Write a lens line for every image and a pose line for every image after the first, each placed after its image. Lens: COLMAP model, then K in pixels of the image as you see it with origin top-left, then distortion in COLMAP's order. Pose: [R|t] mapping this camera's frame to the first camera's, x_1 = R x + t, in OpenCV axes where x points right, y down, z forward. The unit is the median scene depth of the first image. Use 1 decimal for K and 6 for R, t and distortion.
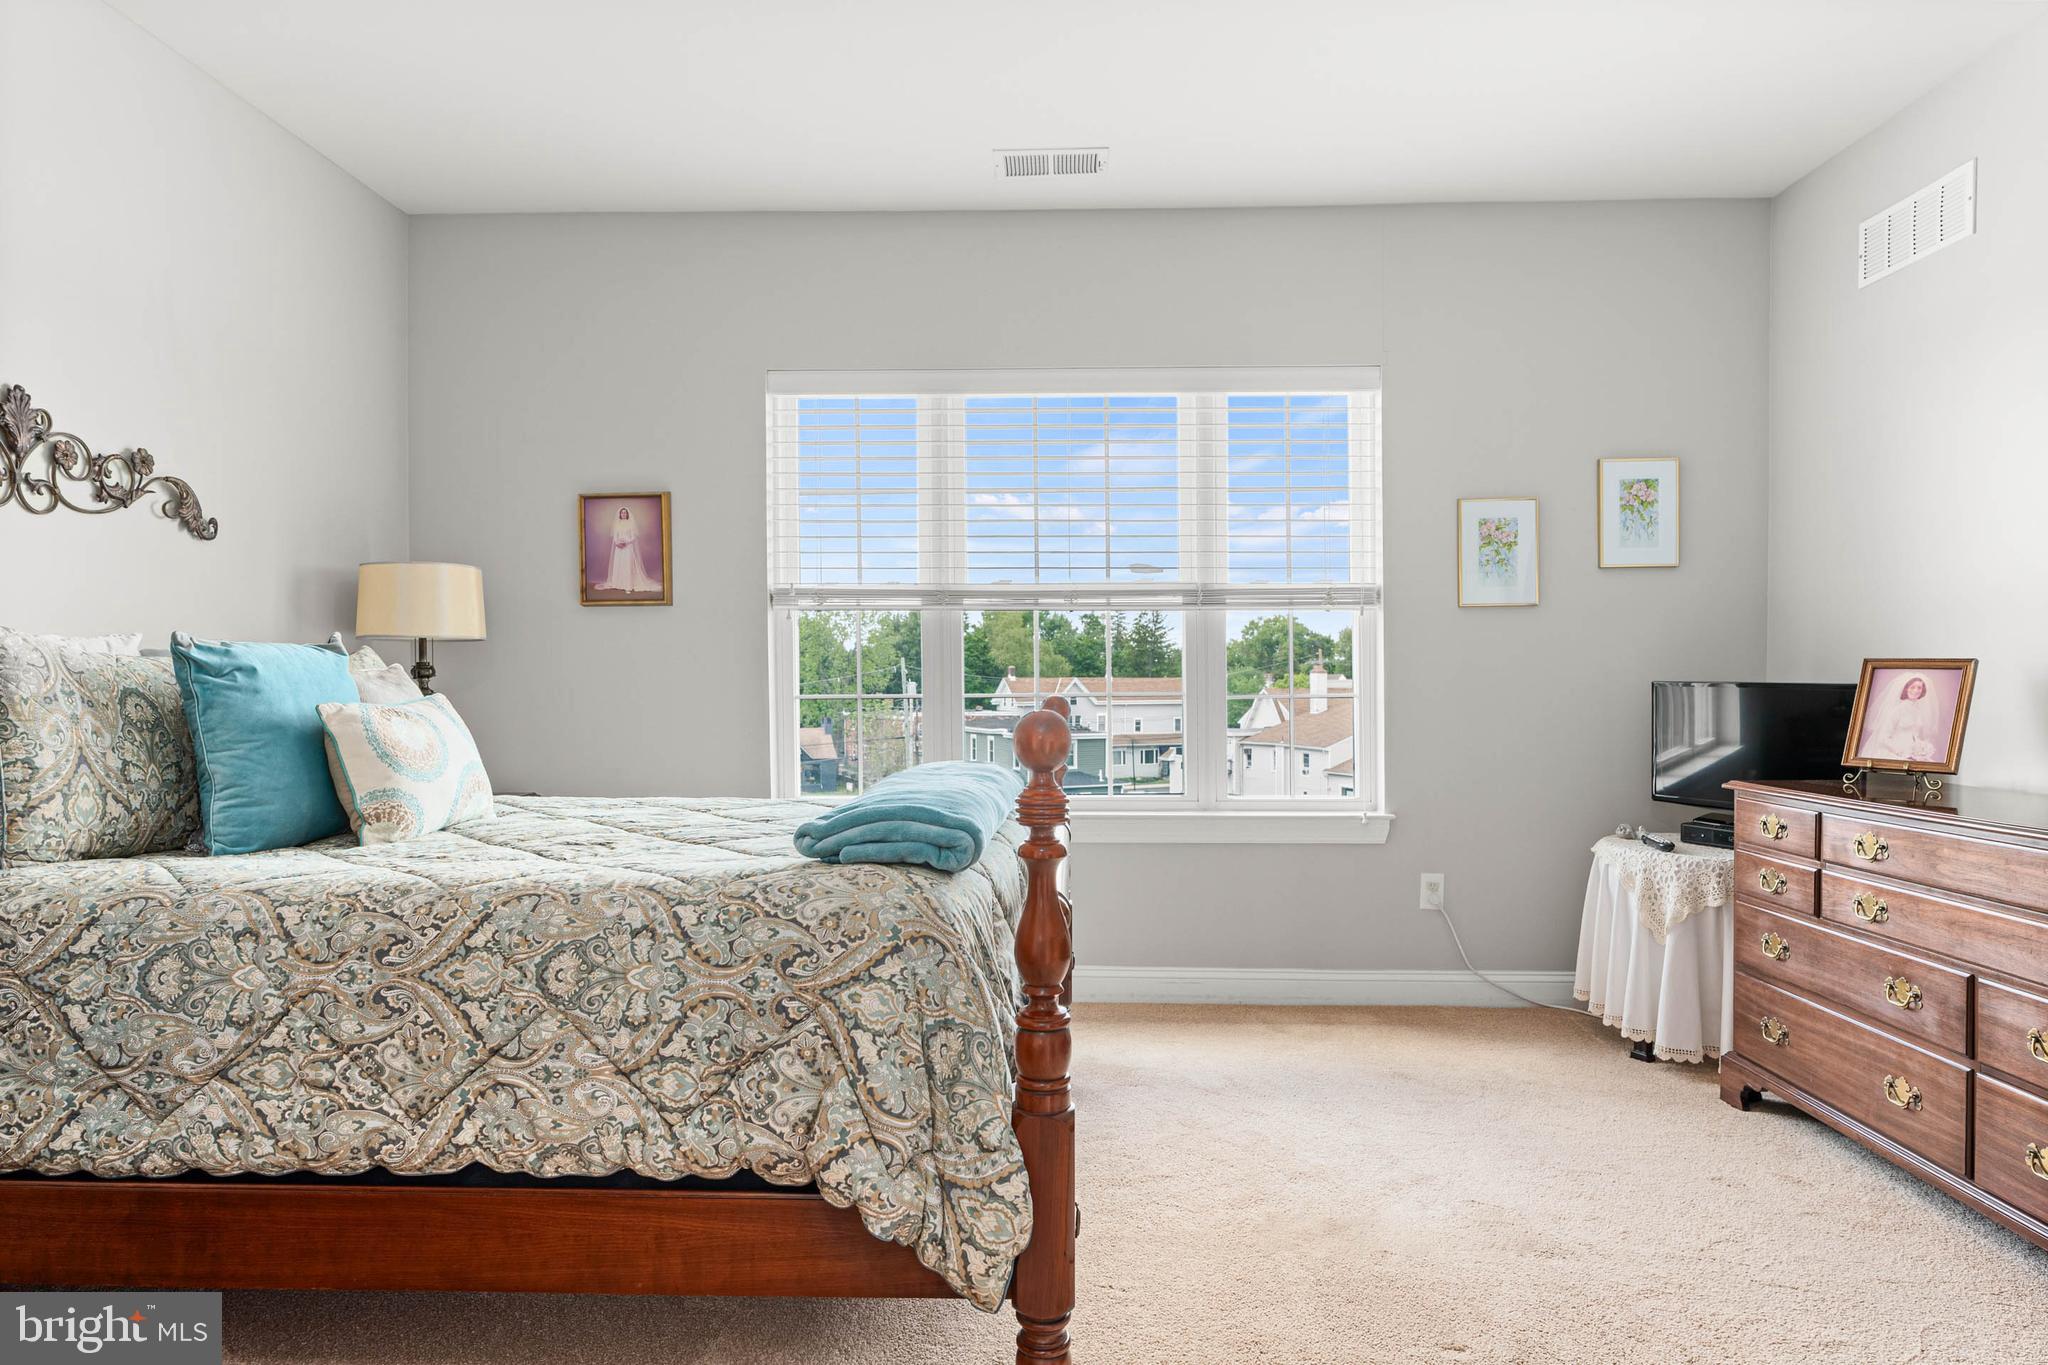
lens RADIAL K [[1179.0, 0, 1024.3], [0, 1179.0, 672.0], [0, 0, 1]] dist [0.000896, -0.001482]
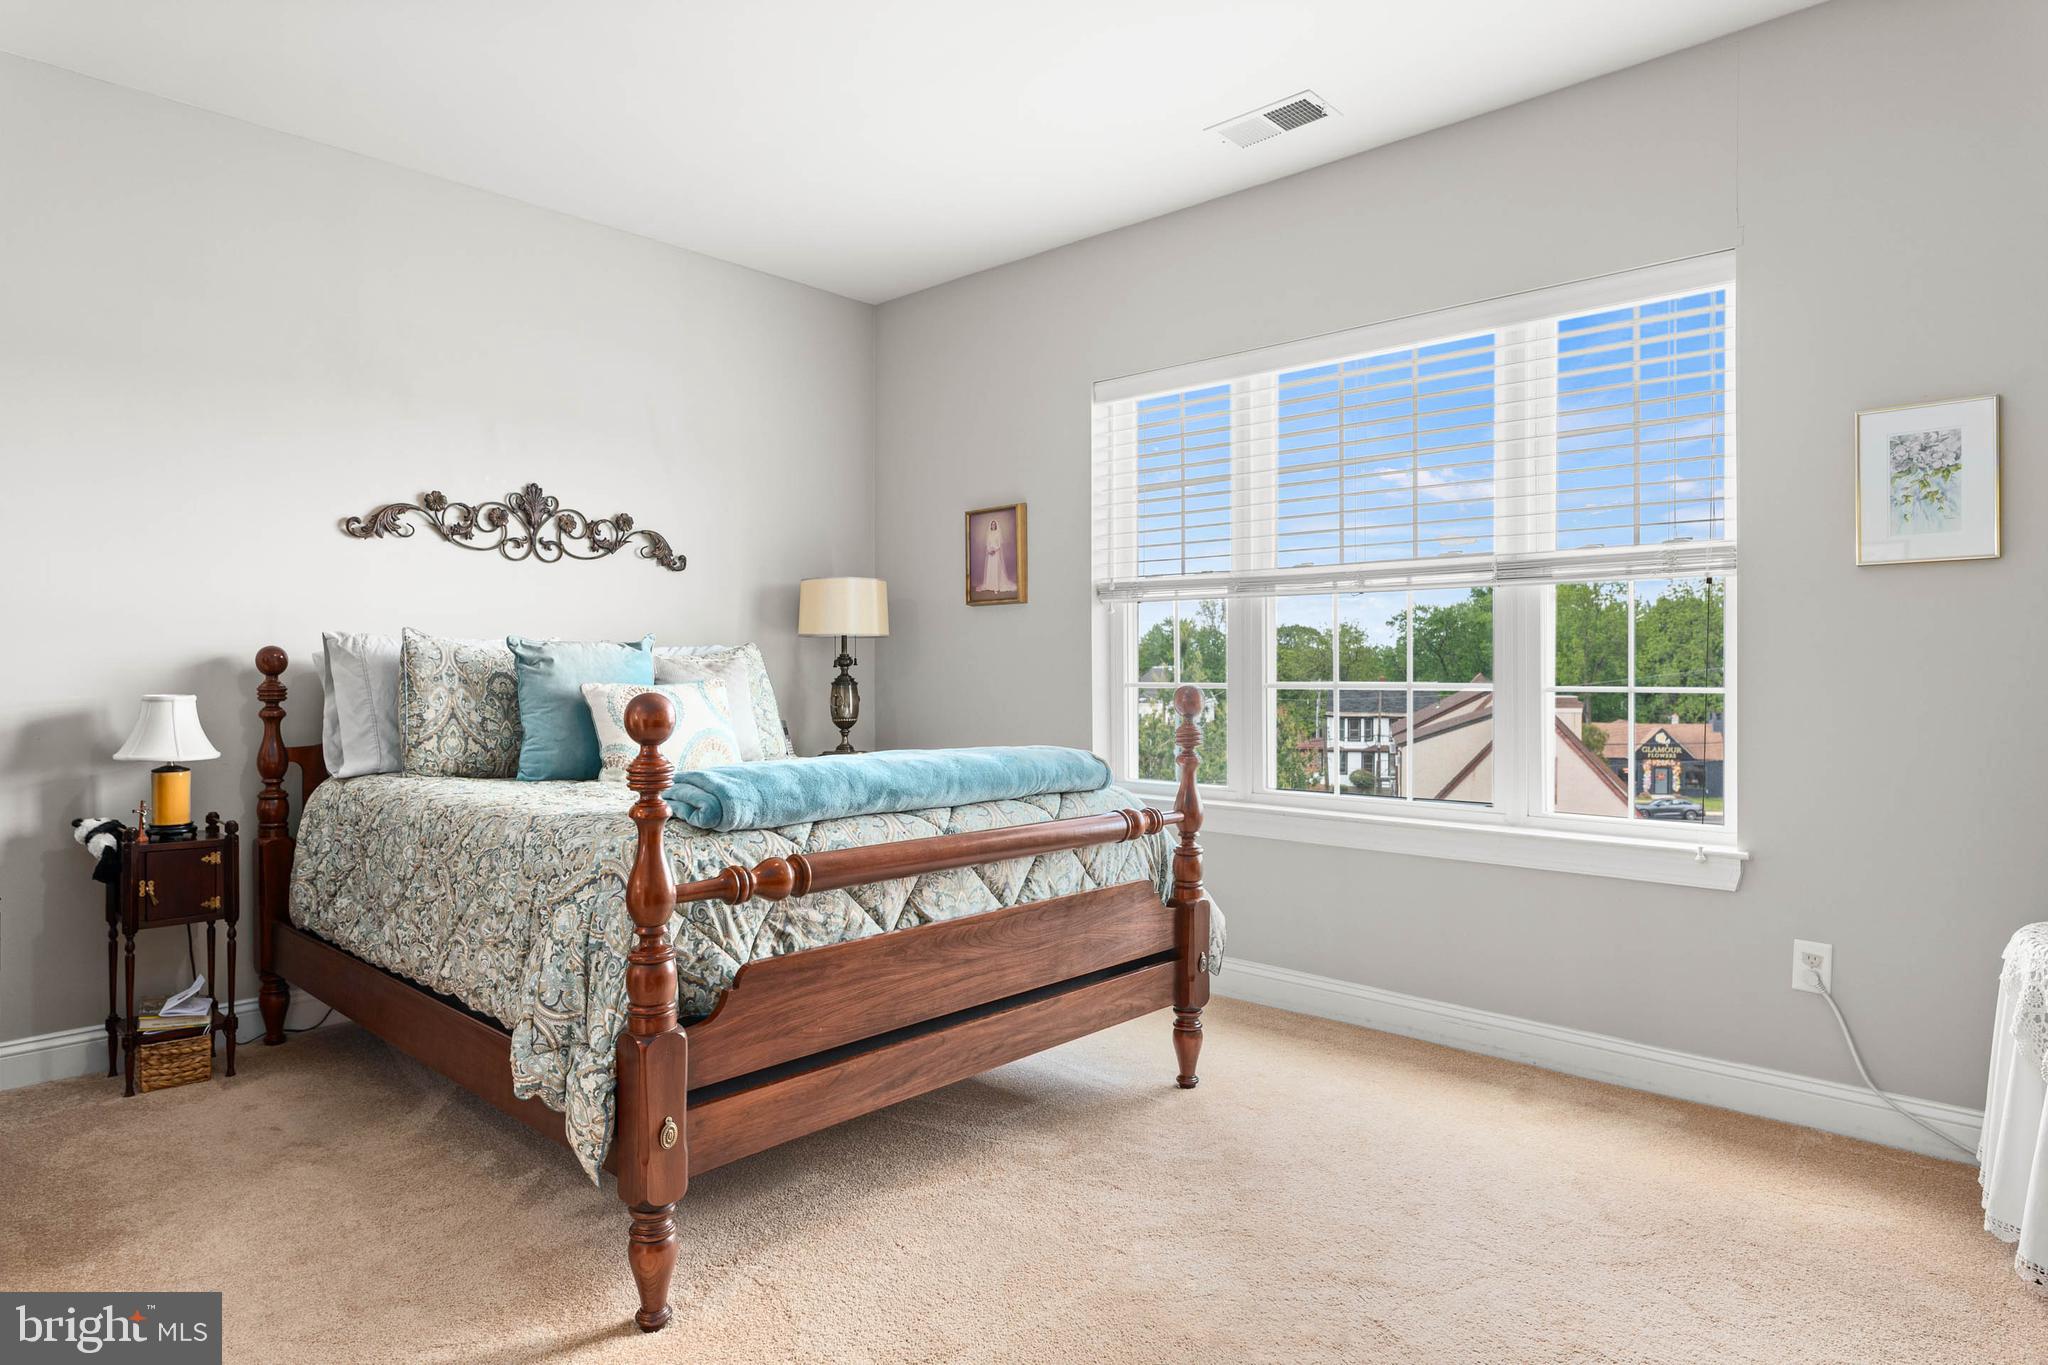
lens RADIAL K [[1170.3, 0, 1021.8], [0, 1170.3, 656.3], [0, 0, 1]] dist [0.001496, 0.000035]
pose [[0.757181, -0.004637, -0.653189, 0.625569], [0.001577, 0.999985, -0.005272, 0.001320], [0.653203, 0.002962, 0.757177, 0.208735]]
